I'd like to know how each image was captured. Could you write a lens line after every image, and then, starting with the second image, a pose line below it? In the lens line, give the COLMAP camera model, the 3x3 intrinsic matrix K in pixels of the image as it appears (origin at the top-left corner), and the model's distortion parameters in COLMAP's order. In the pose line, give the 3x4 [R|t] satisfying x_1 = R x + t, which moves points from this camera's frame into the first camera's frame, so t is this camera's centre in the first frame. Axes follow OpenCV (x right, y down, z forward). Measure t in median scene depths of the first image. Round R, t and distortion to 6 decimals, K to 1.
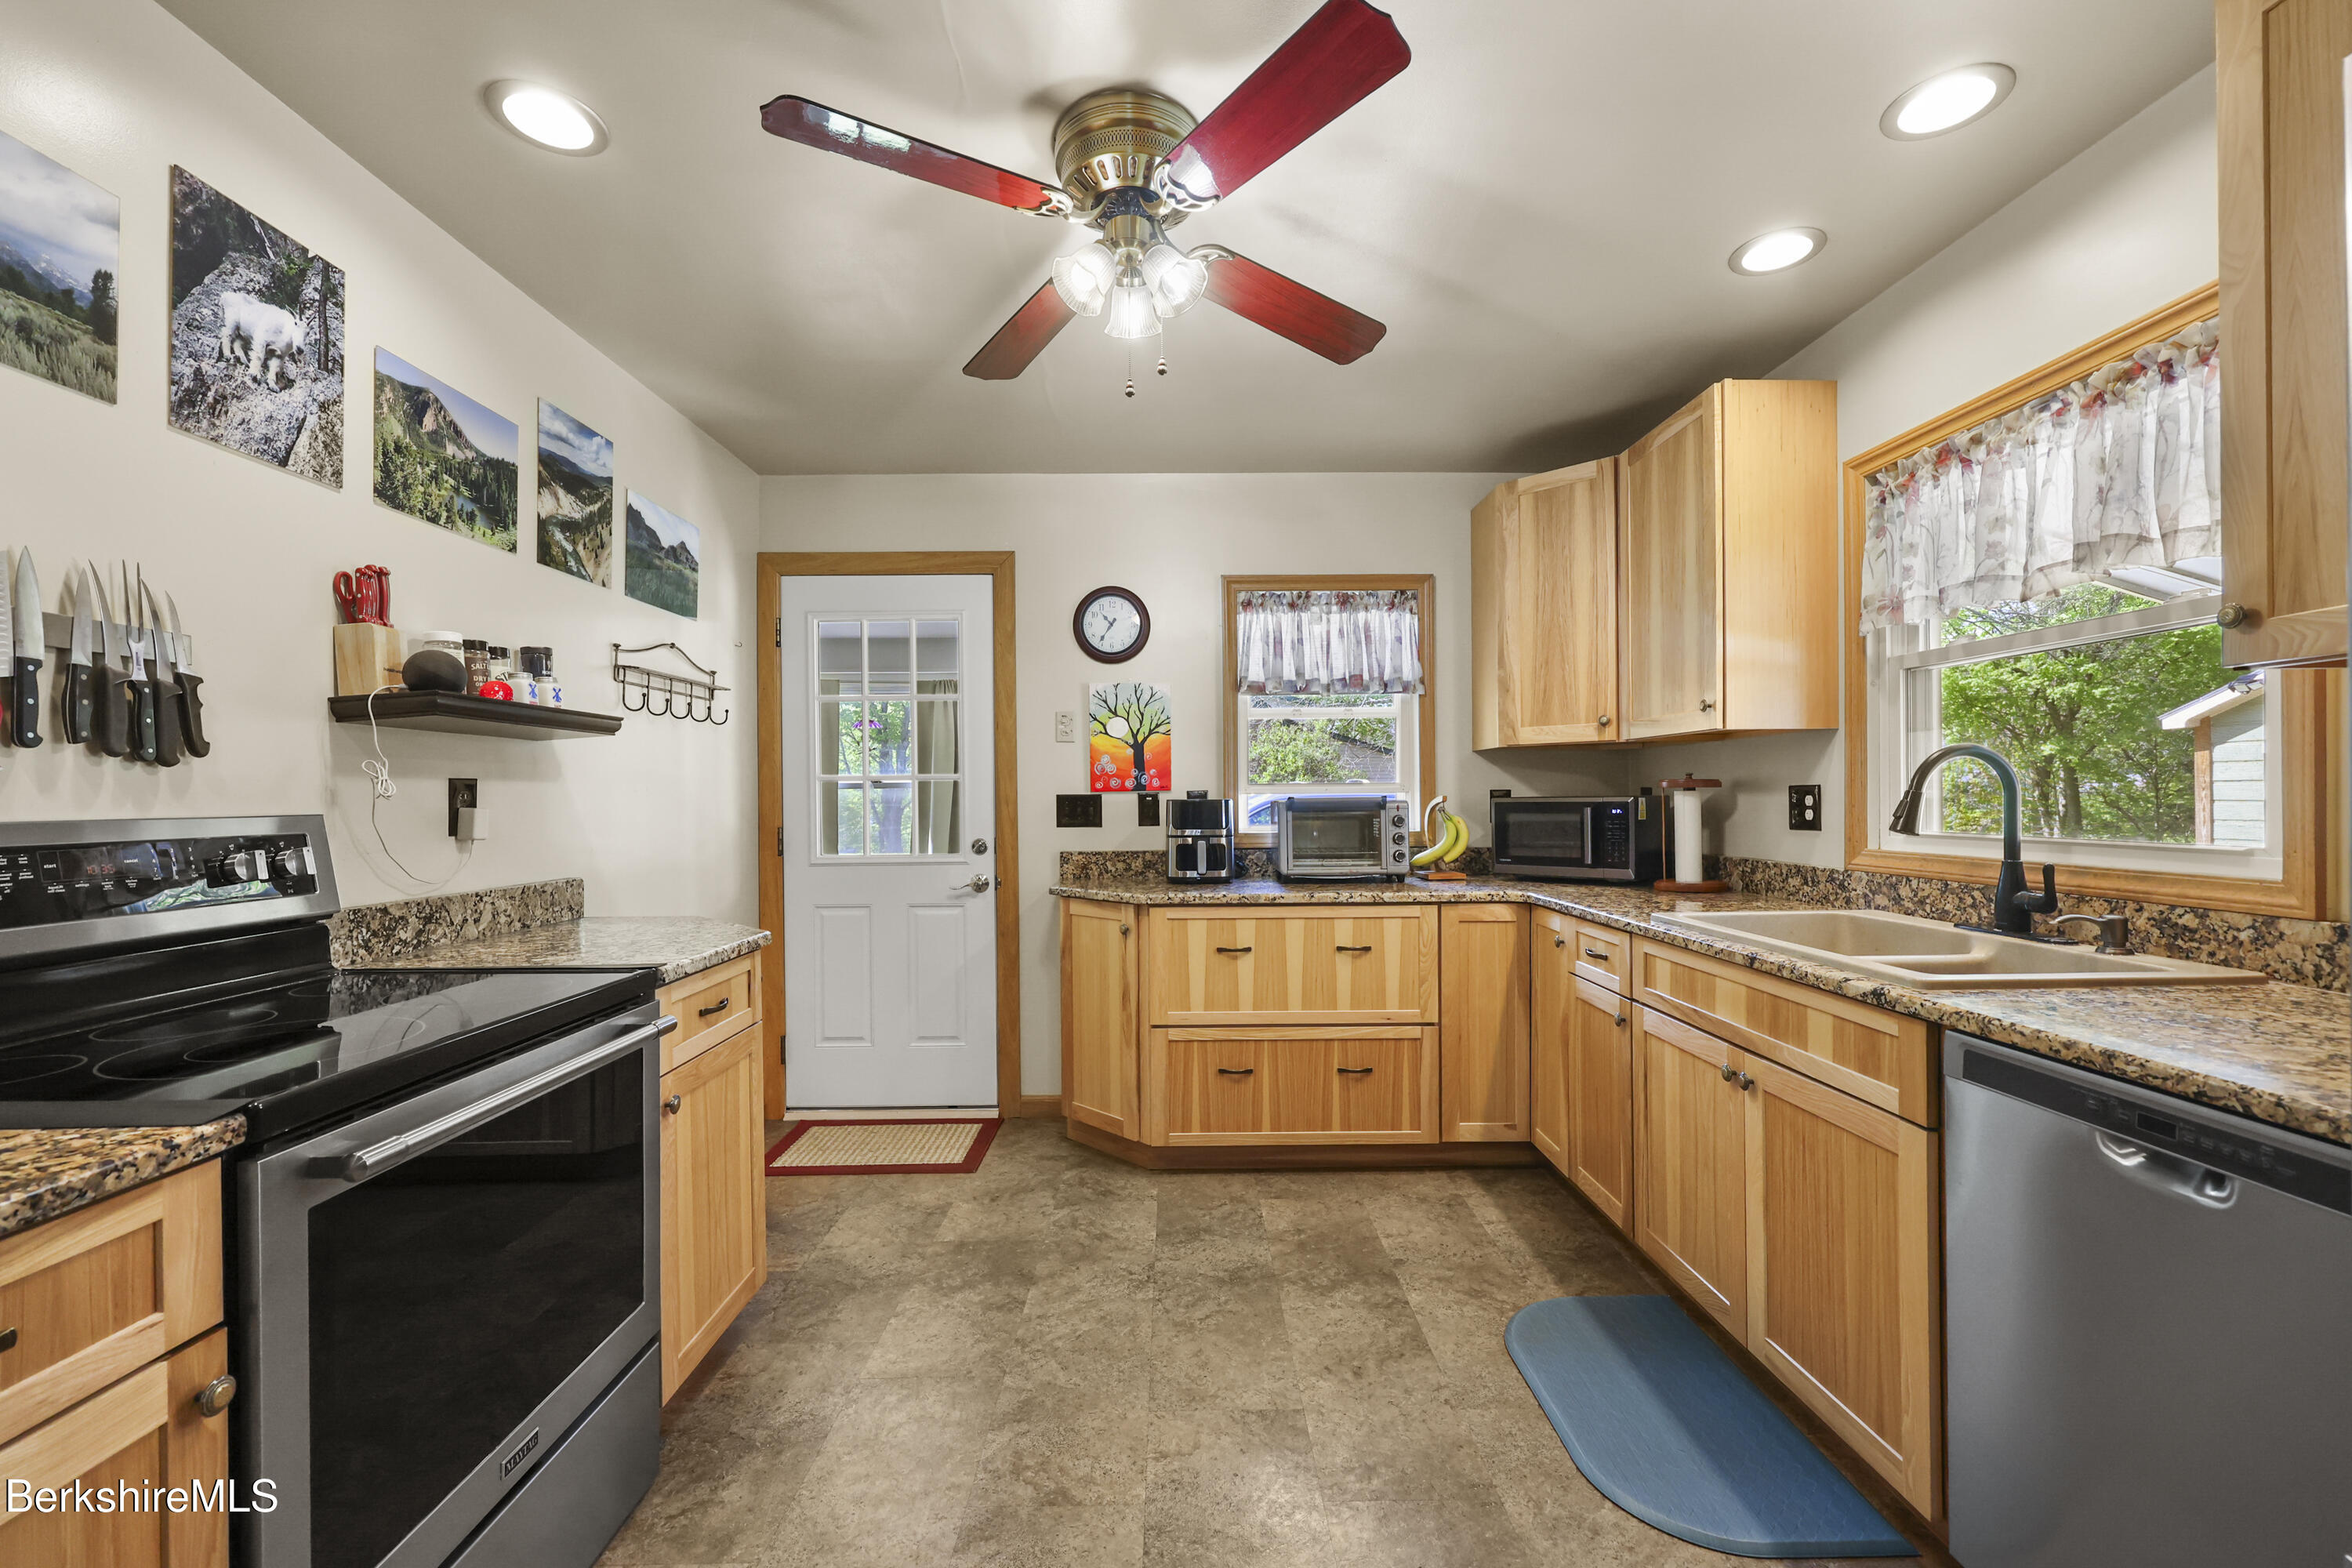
lens RADIAL K [[956.3, 0, 1178.6], [0, 956.3, 795.4], [0, 0, 1]] dist [-0.001512, 0.000412]
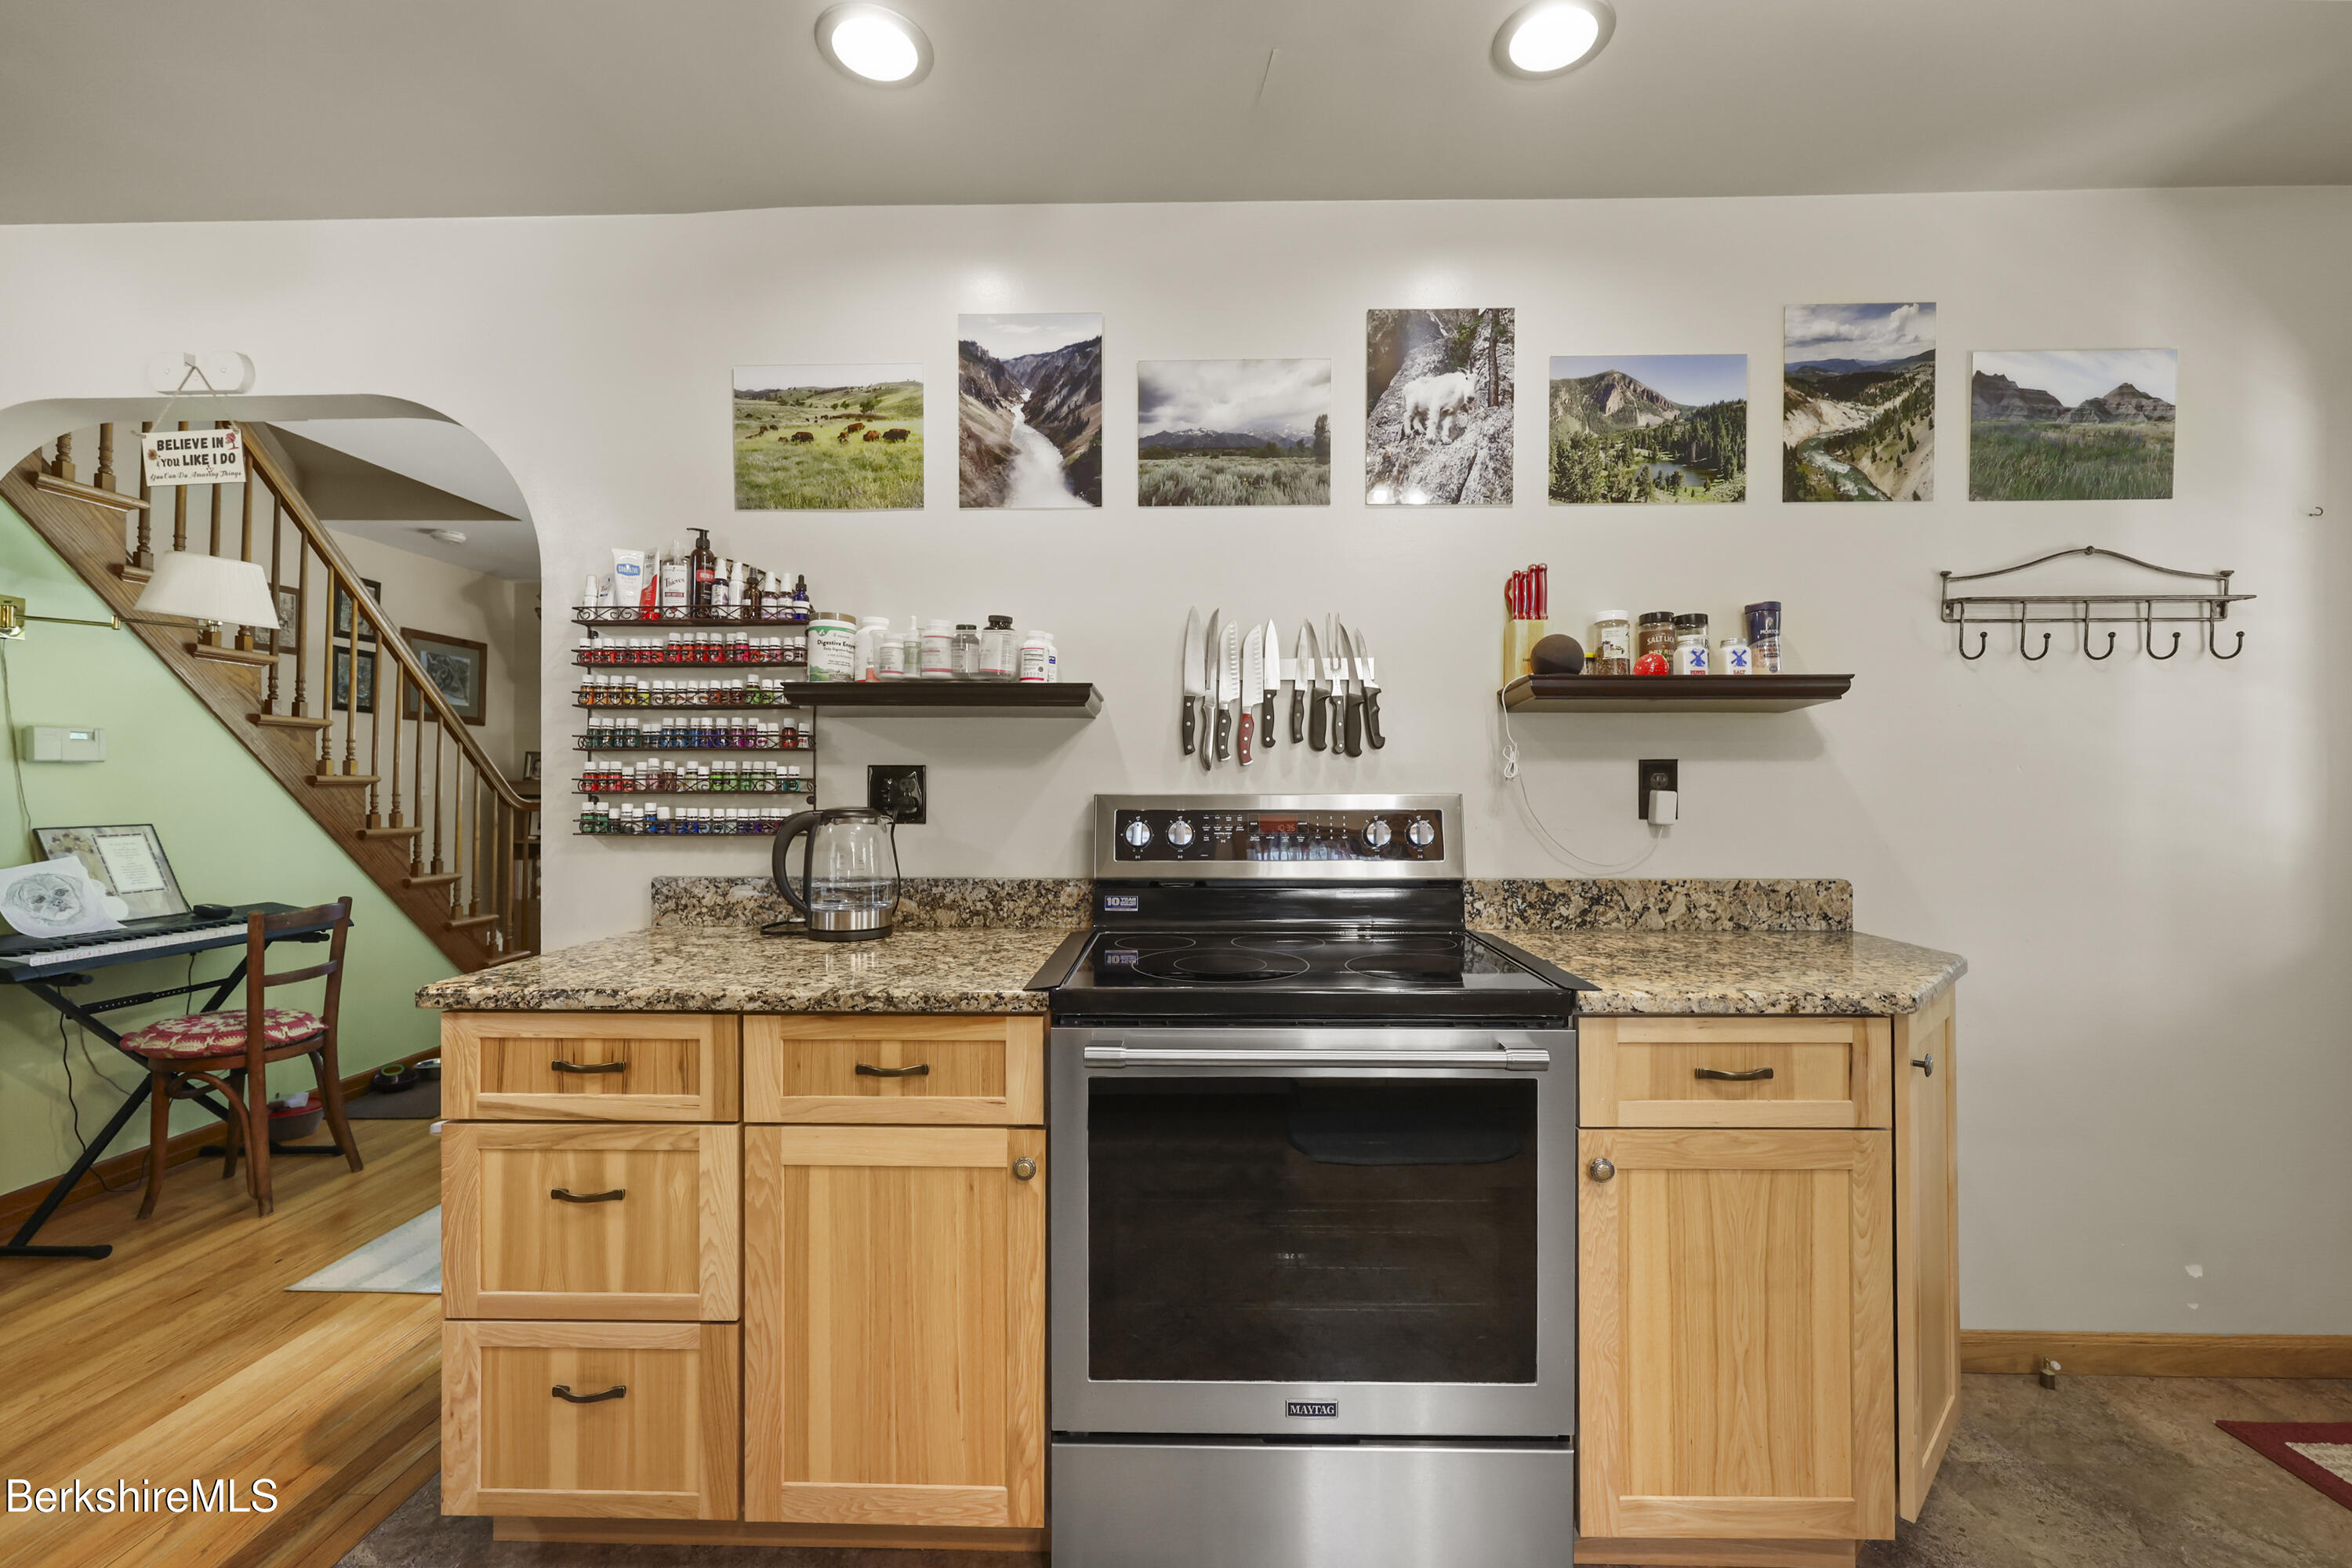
lens RADIAL K [[956.3, 0, 1180.8], [0, 956.3, 779.9], [0, 0, 1]] dist [-0.001512, 0.000412]
pose [[-0.037345, 0.002028, -0.999300, 0.233574], [0.001520, 0.999997, 0.001973, -0.000053], [0.999301, -0.001445, -0.037348, 0.592496]]
